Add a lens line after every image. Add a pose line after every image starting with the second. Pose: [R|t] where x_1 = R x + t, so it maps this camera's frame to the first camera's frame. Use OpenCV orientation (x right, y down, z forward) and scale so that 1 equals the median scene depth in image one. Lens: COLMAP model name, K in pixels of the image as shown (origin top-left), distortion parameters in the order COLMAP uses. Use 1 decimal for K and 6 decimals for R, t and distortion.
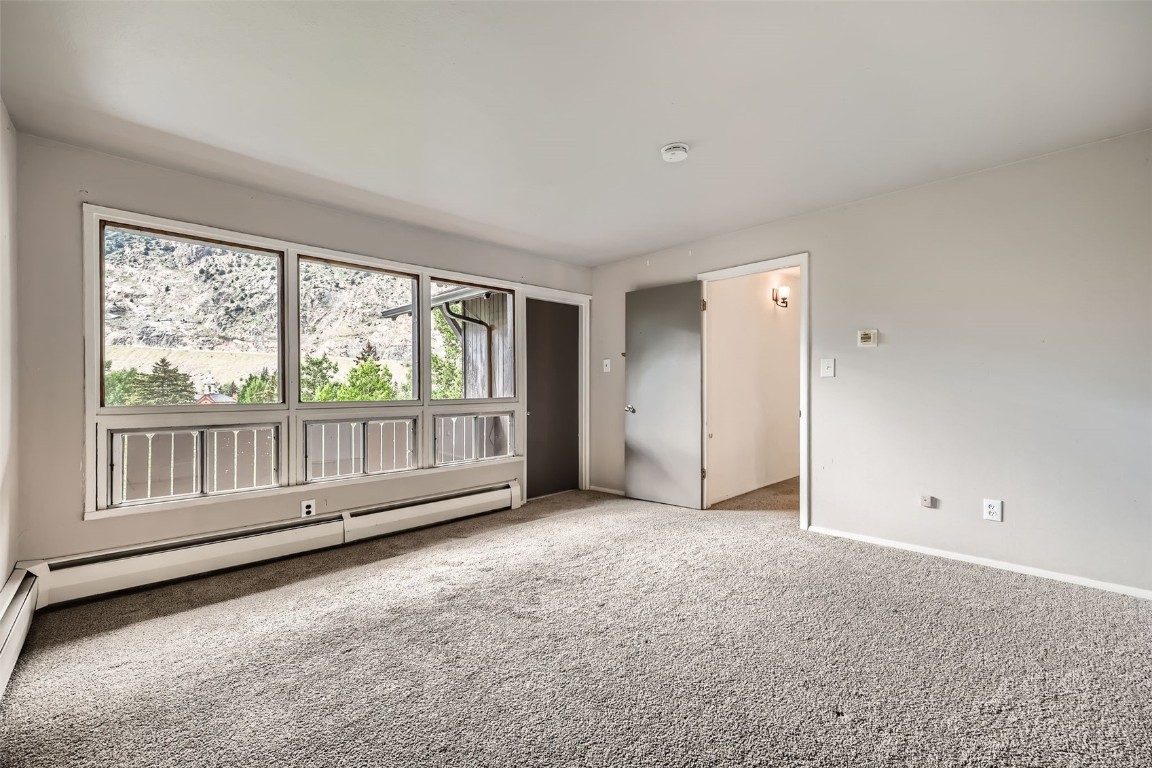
lens RADIAL K [[497.0, 0, 572.1], [0, 497.0, 381.3], [0, 0, 1]] dist [0.004938, 0.000044]
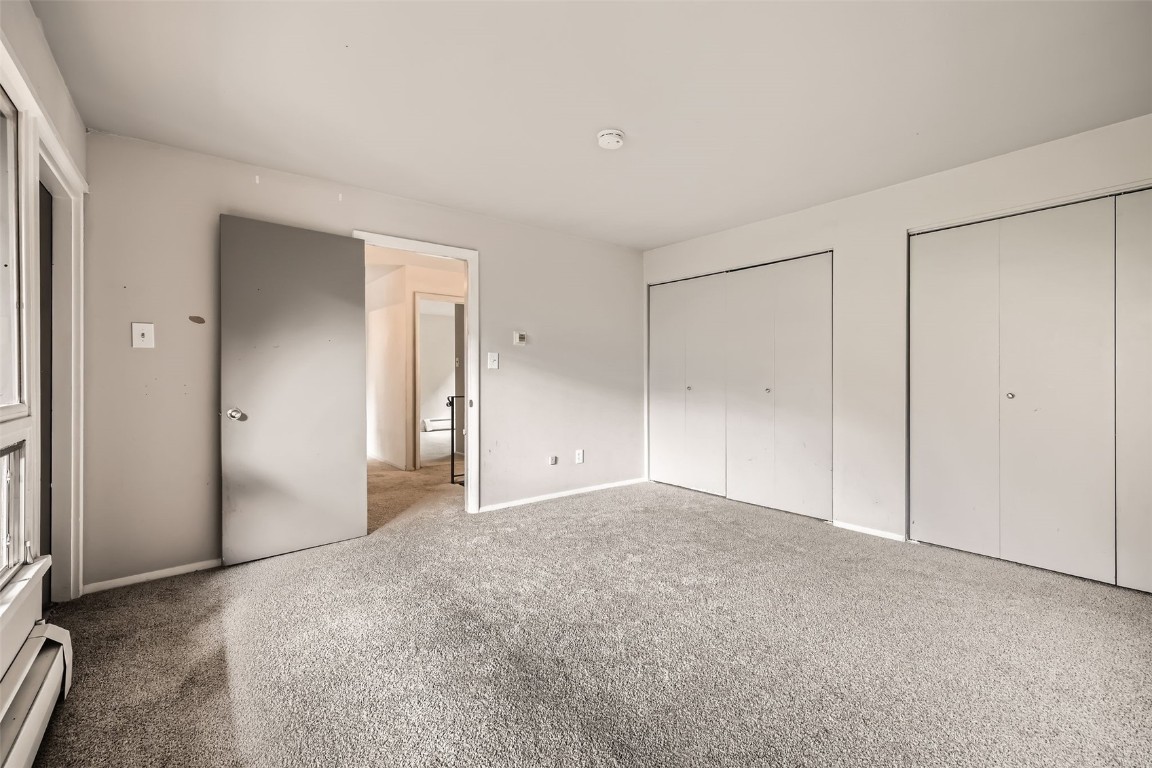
lens RADIAL K [[497.0, 0, 573.4], [0, 497.0, 382.4], [0, 0, 1]] dist [0.004938, 0.000044]
pose [[0.078812, -0.004133, 0.996881, -0.259665], [-0.011782, 0.999918, 0.005077, 0.005760], [-0.996820, -0.012145, 0.078757, 0.323730]]
